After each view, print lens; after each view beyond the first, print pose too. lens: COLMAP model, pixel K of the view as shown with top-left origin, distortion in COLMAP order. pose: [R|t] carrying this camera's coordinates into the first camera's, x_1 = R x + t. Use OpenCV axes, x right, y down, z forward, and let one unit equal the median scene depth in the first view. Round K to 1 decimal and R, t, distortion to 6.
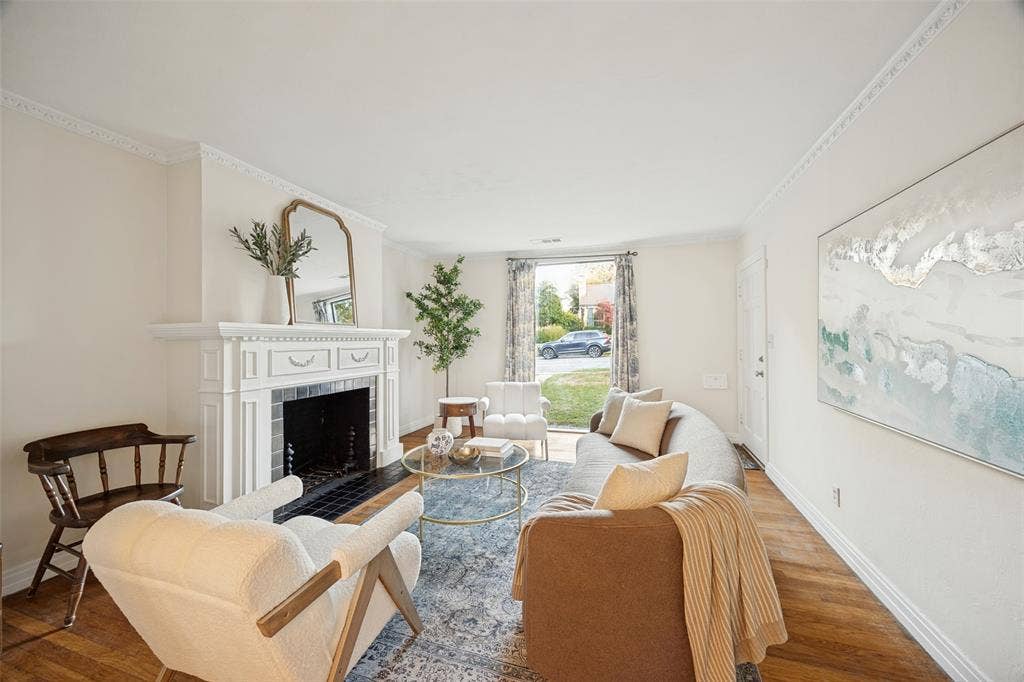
lens RADIAL K [[394.0, 0, 508.7], [0, 394.0, 340.6], [0, 0, 1]] dist [0.000706, -0.000274]
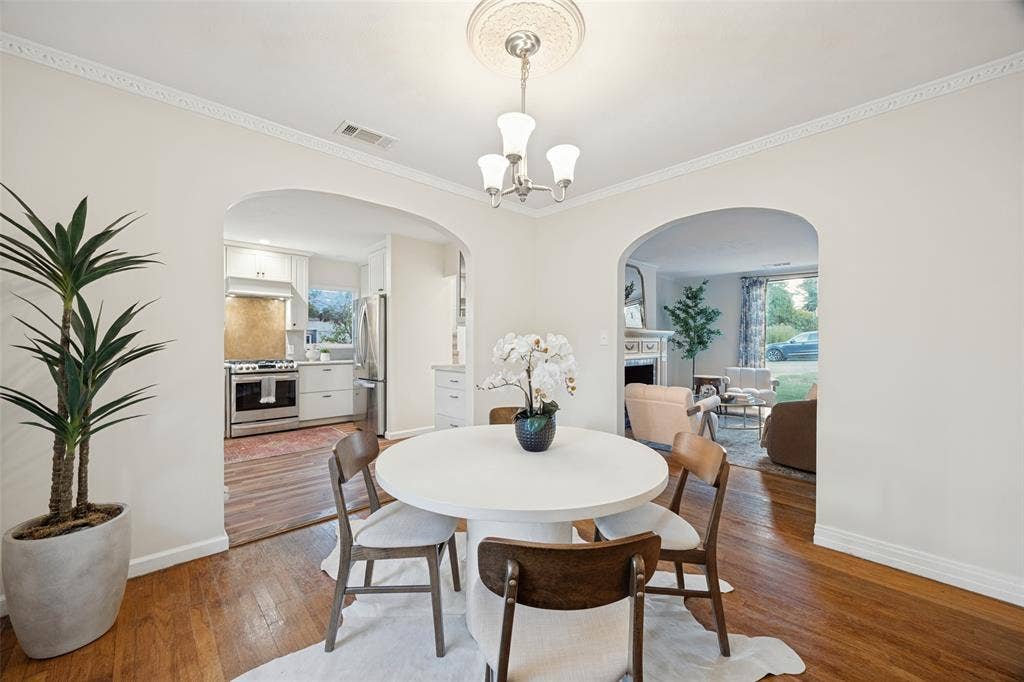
lens RADIAL K [[394.0, 0, 507.7], [0, 394.0, 343.2], [0, 0, 1]] dist [0.000706, -0.000274]
pose [[0.881344, 0.009479, -0.472380, -0.073987], [-0.007347, 0.999953, 0.006359, 0.013922], [0.472418, -0.002134, 0.881372, -0.601995]]
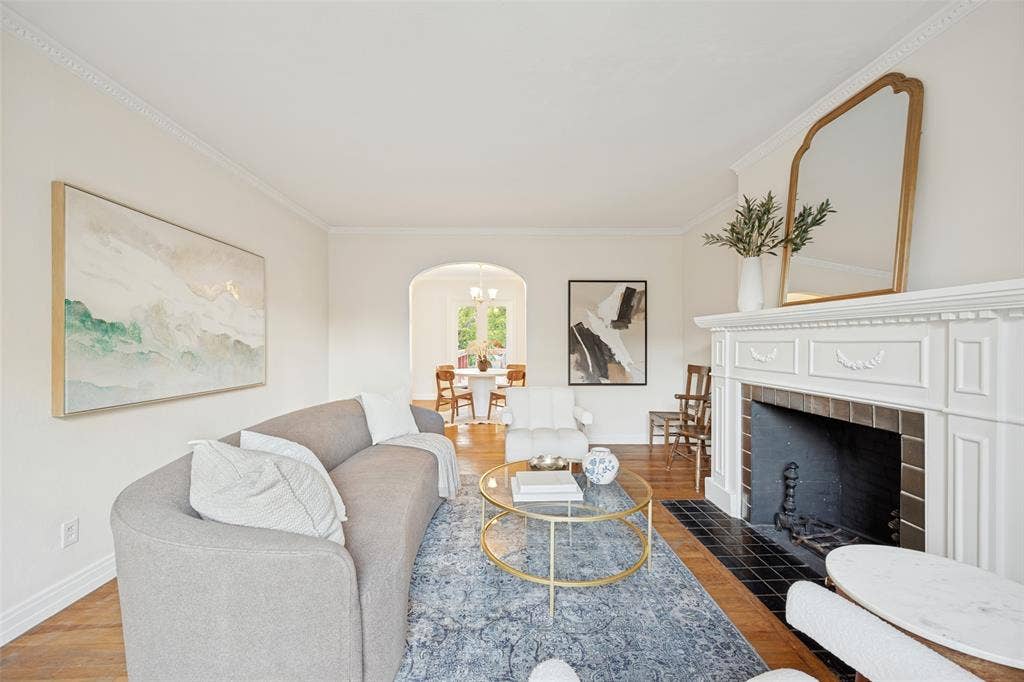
lens RADIAL K [[413.8, 0, 508.6], [0, 413.8, 340.7], [0, 0, 1]] dist [0.012506, 0.000112]
pose [[-0.941018, 0.004169, -0.338330, 0.139271], [0.004970, 0.999987, -0.001500, 0.012383], [0.338319, -0.003093, -0.941026, 0.934512]]
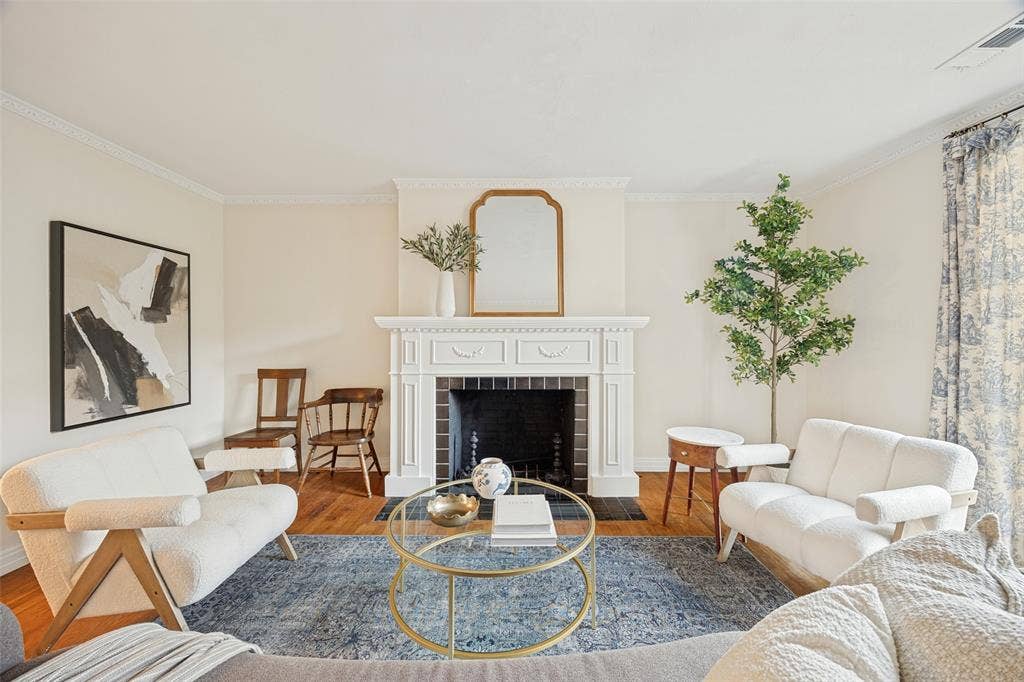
lens RADIAL K [[394.0, 0, 510.2], [0, 394.0, 334.6], [0, 0, 1]] dist [0.000706, -0.000274]
pose [[0.310224, 0.003329, -0.950658, 0.270954], [0.000876, 0.999992, 0.003788, 0.002051], [0.950663, -0.002008, 0.310219, 0.457238]]
